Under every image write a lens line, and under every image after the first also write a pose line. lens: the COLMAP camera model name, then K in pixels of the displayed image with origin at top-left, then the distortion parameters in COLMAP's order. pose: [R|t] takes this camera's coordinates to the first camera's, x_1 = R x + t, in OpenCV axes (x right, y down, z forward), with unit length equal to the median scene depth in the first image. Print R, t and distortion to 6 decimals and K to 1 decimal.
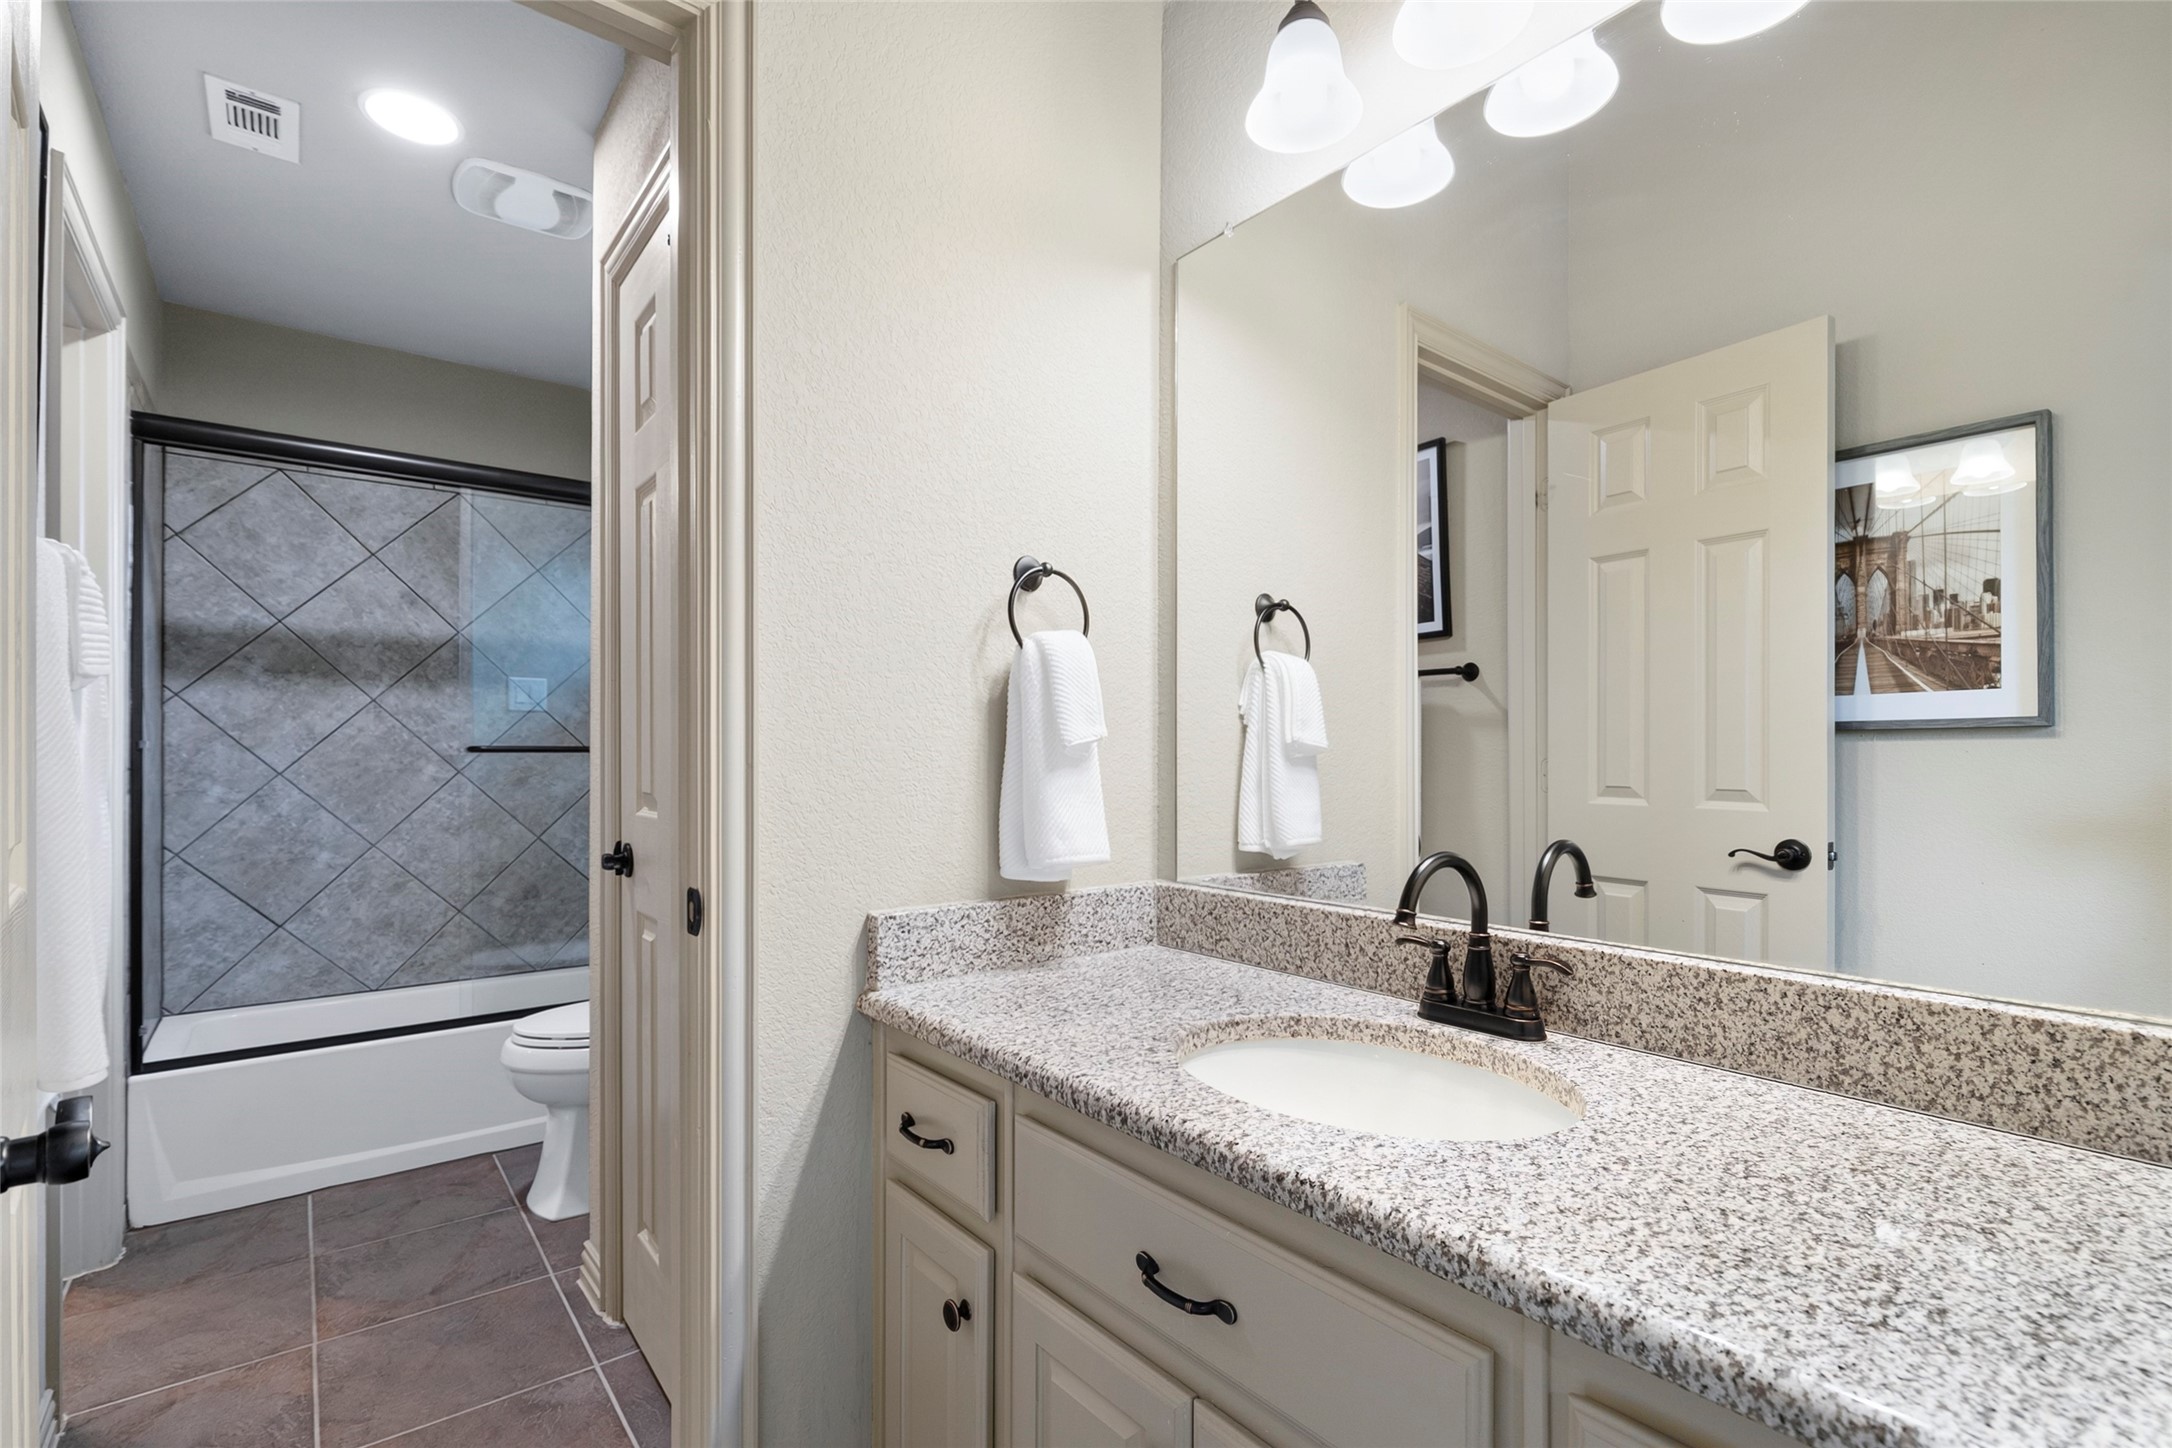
lens RADIAL K [[978.0, 0, 1072.9], [0, 978.0, 745.0], [0, 0, 1]] dist [0.007405, -0.001066]
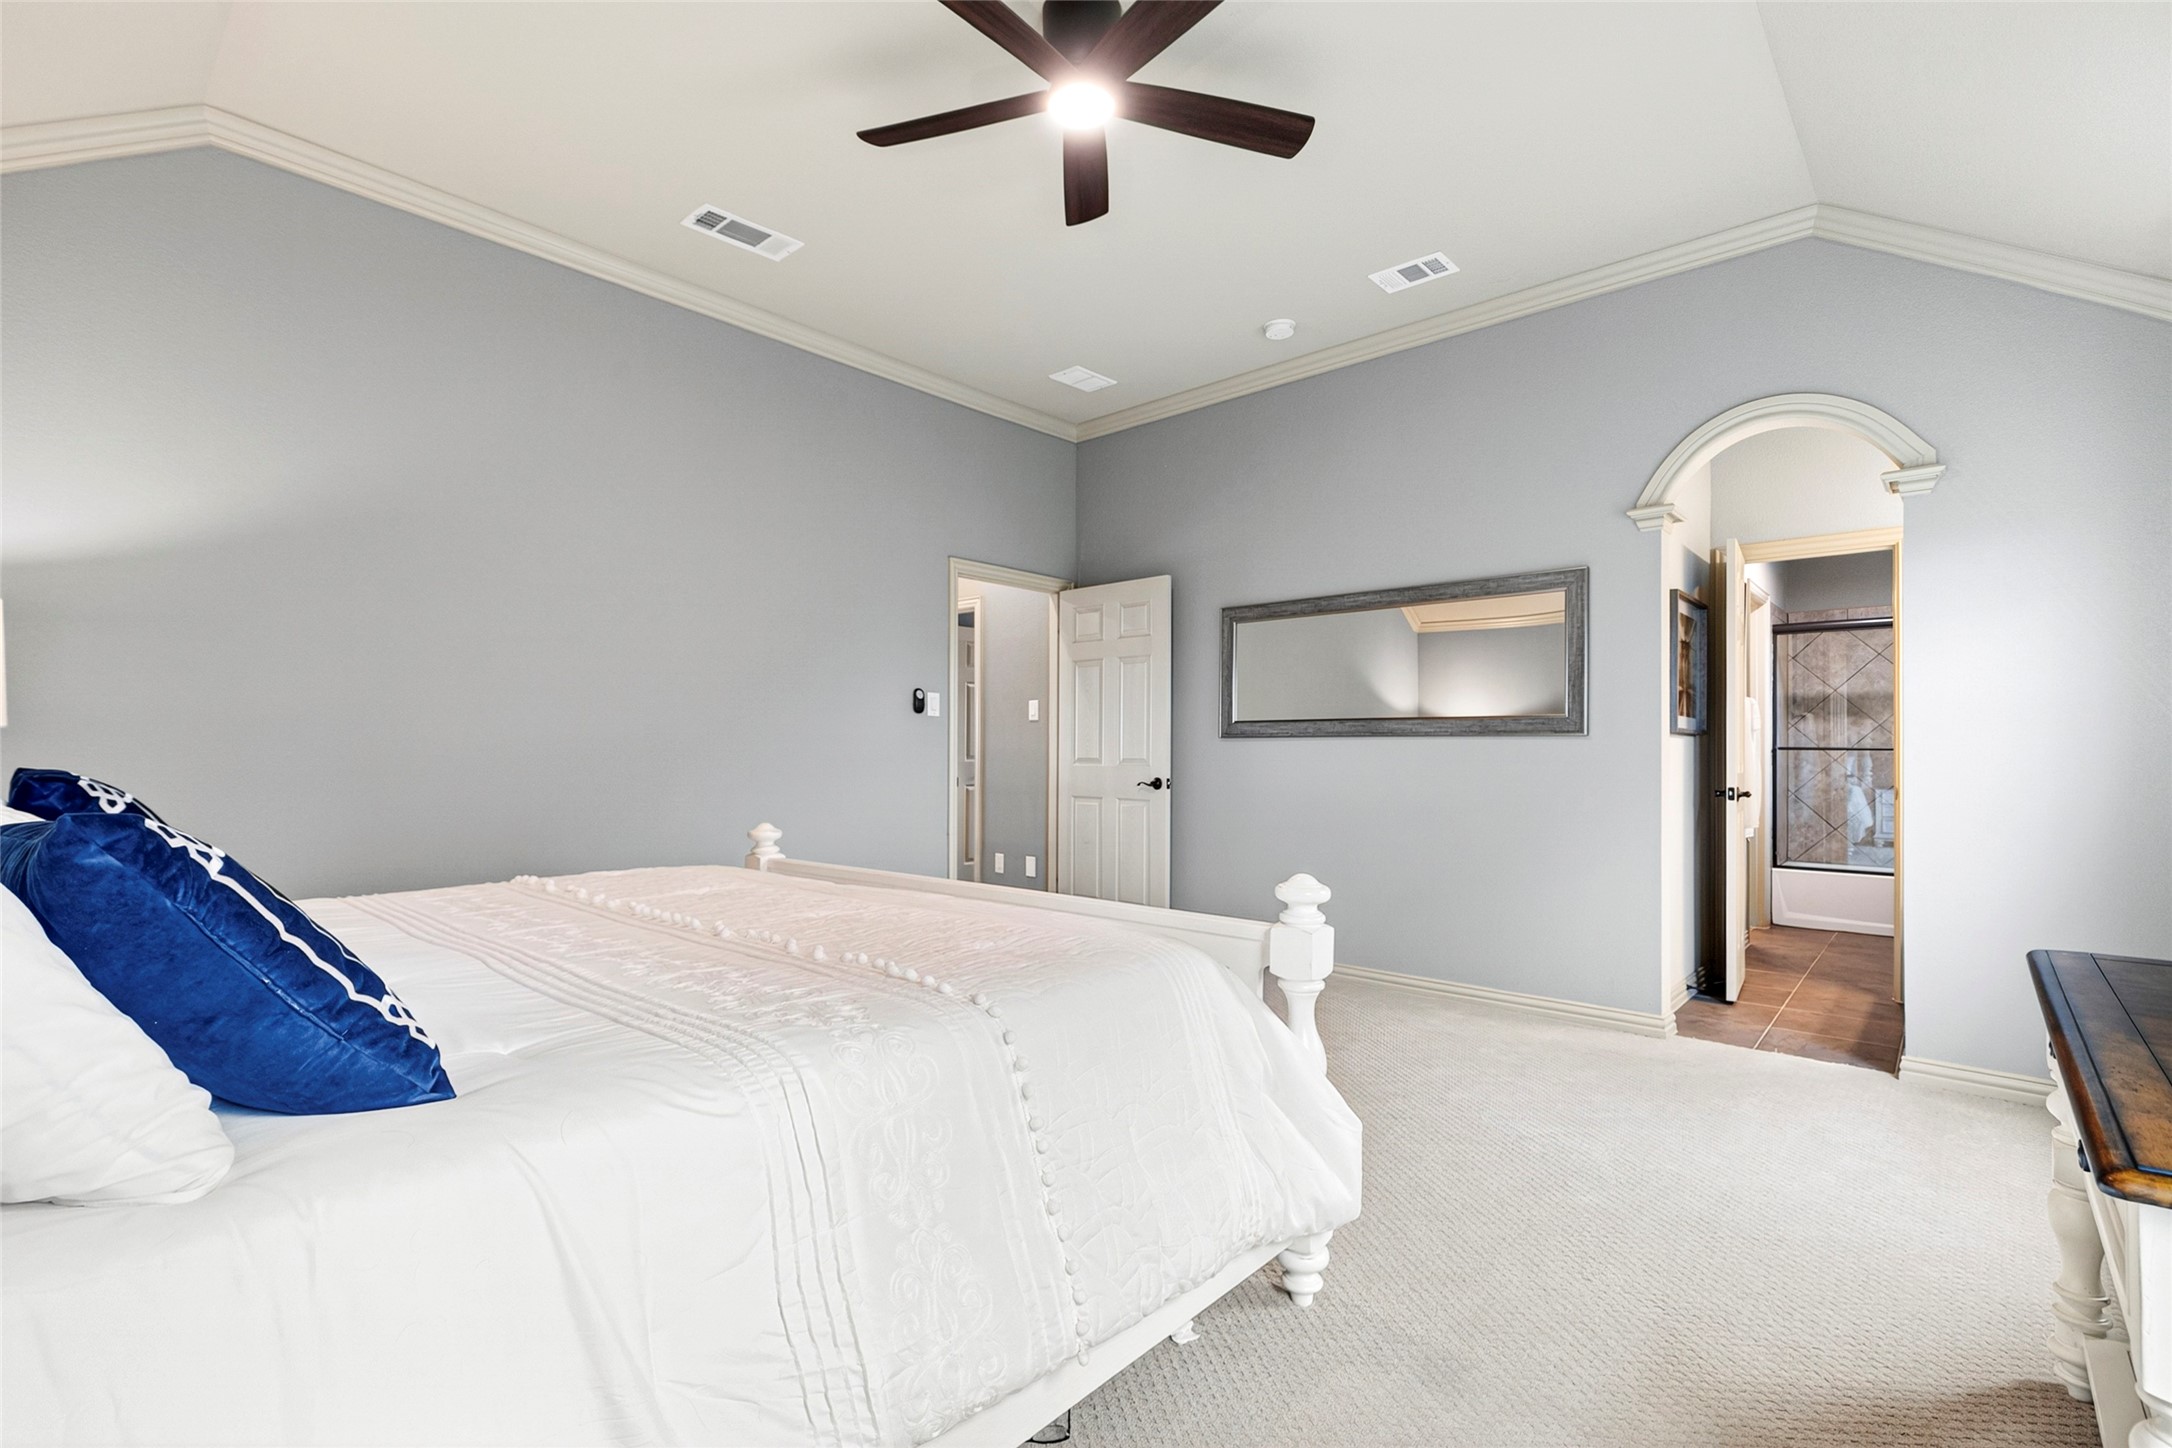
lens RADIAL K [[978.0, 0, 1081.7], [0, 978.0, 739.1], [0, 0, 1]] dist [0.007405, -0.001066]
pose [[0.164102, -0.002992, -0.986439, 1.121712], [-0.000259, 0.999995, -0.003076, -0.011229], [0.986443, 0.000760, 0.164100, -1.061027]]
